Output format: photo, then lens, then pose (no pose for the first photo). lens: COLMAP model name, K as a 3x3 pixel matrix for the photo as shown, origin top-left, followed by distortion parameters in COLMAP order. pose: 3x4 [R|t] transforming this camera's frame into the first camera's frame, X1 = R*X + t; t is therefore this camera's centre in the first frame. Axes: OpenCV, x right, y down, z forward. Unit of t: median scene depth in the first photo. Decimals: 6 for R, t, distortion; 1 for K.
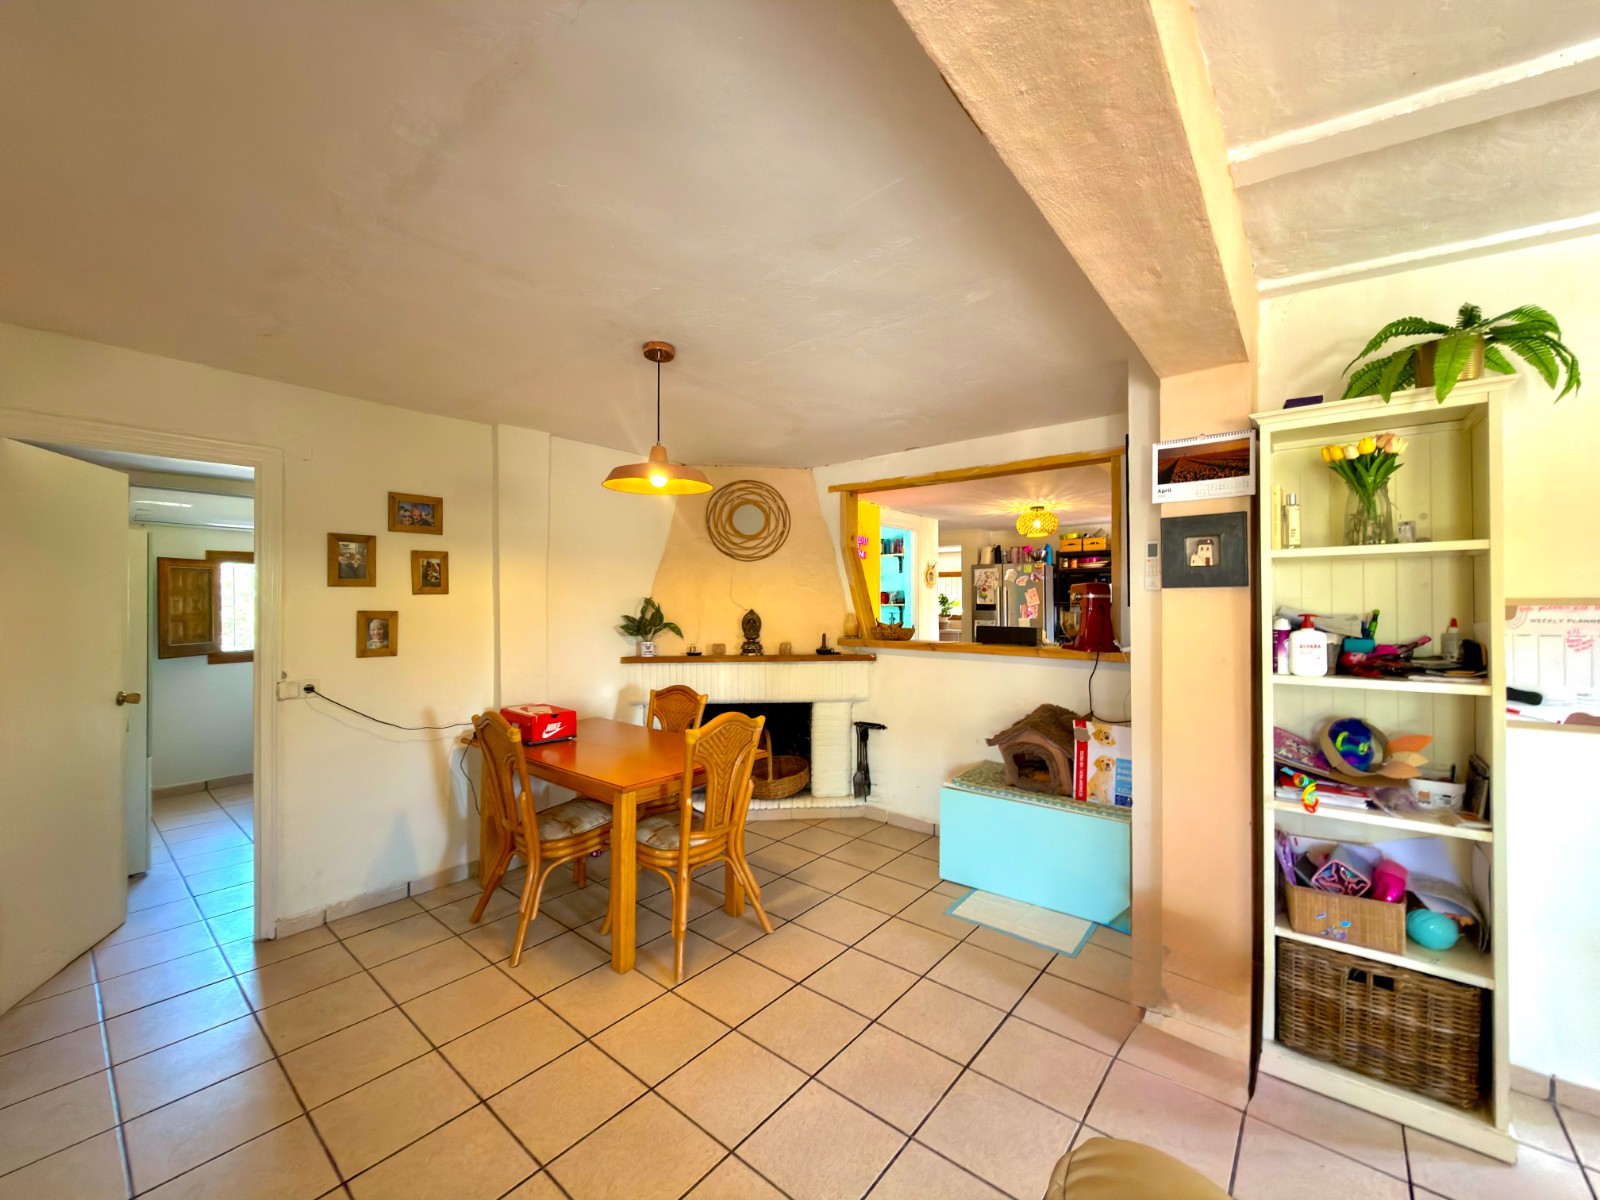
lens RADIAL K [[641.2, 0, 793.2], [0, 641.2, 611.9], [0, 0, 1]] dist [-0.001160, 0.000472]
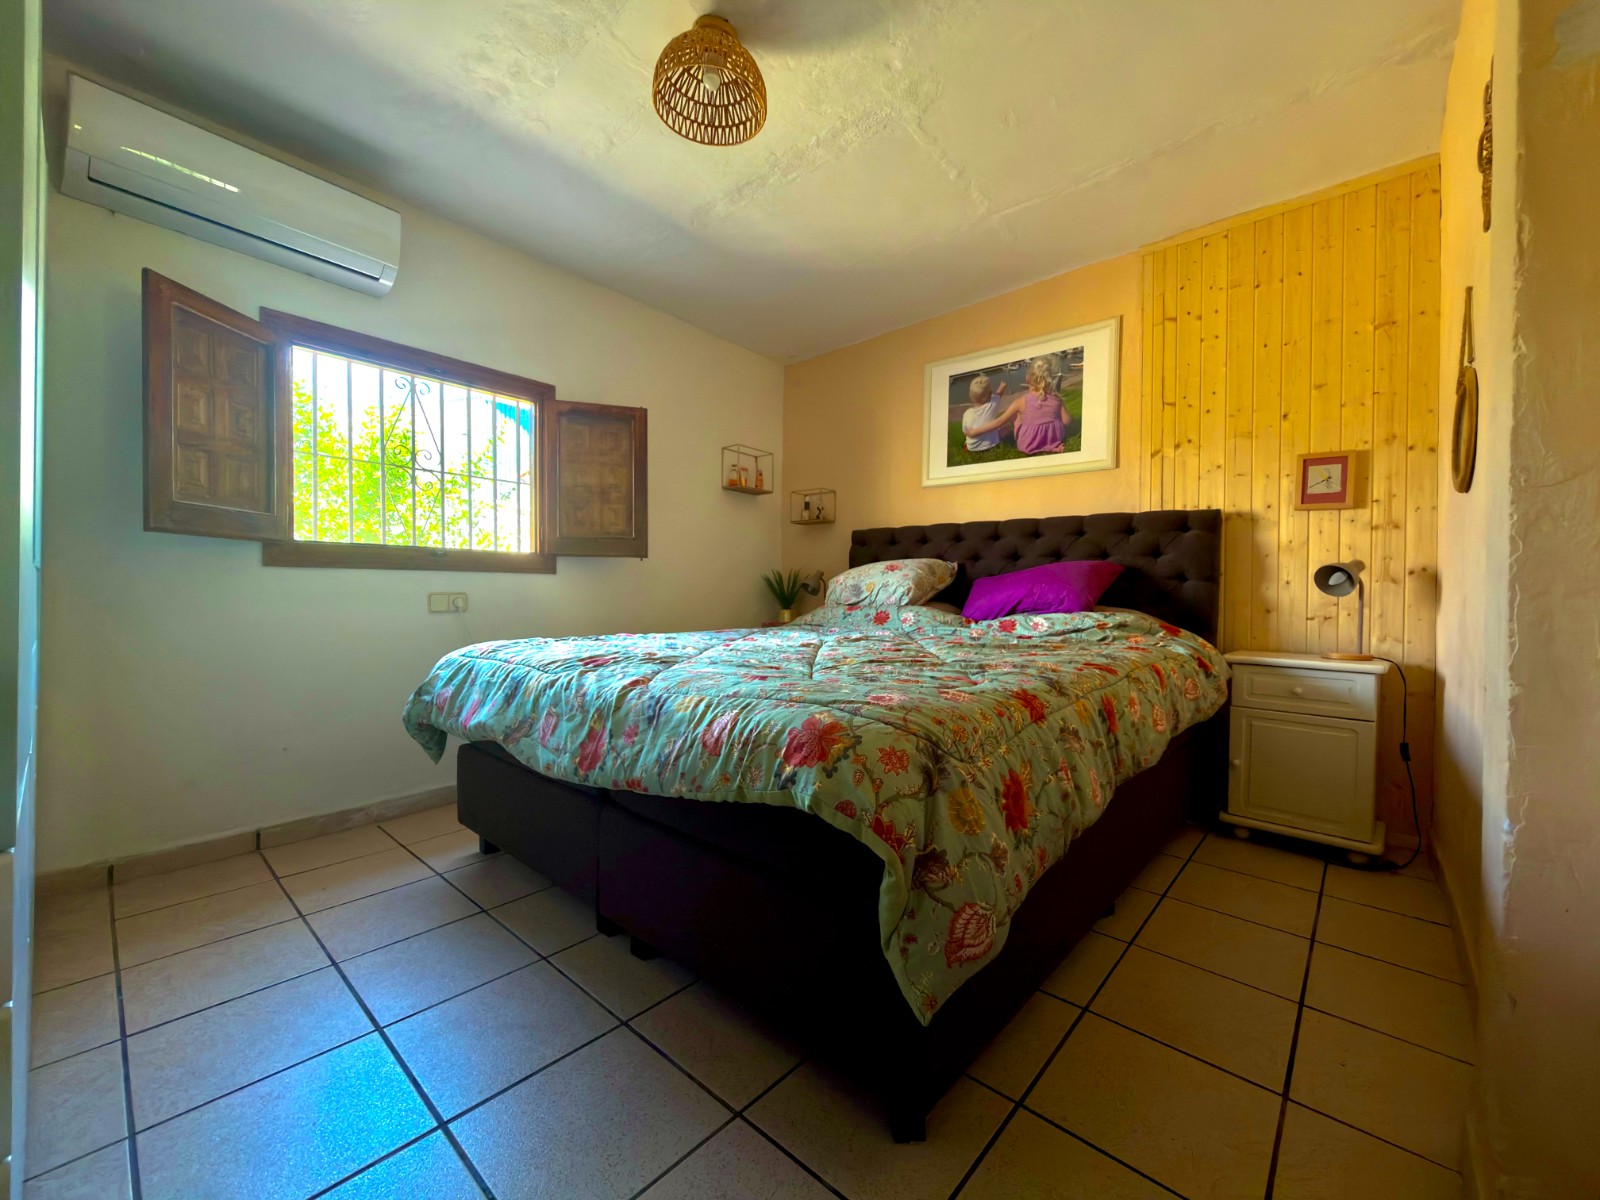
lens RADIAL K [[641.2, 0, 806.6], [0, 641.2, 585.0], [0, 0, 1]] dist [-0.001160, 0.000472]
pose [[0.999929, 0.010774, -0.005097, -0.552282], [-0.010747, 0.999928, 0.005334, 0.090892], [0.005154, -0.005279, 0.999973, 0.577481]]
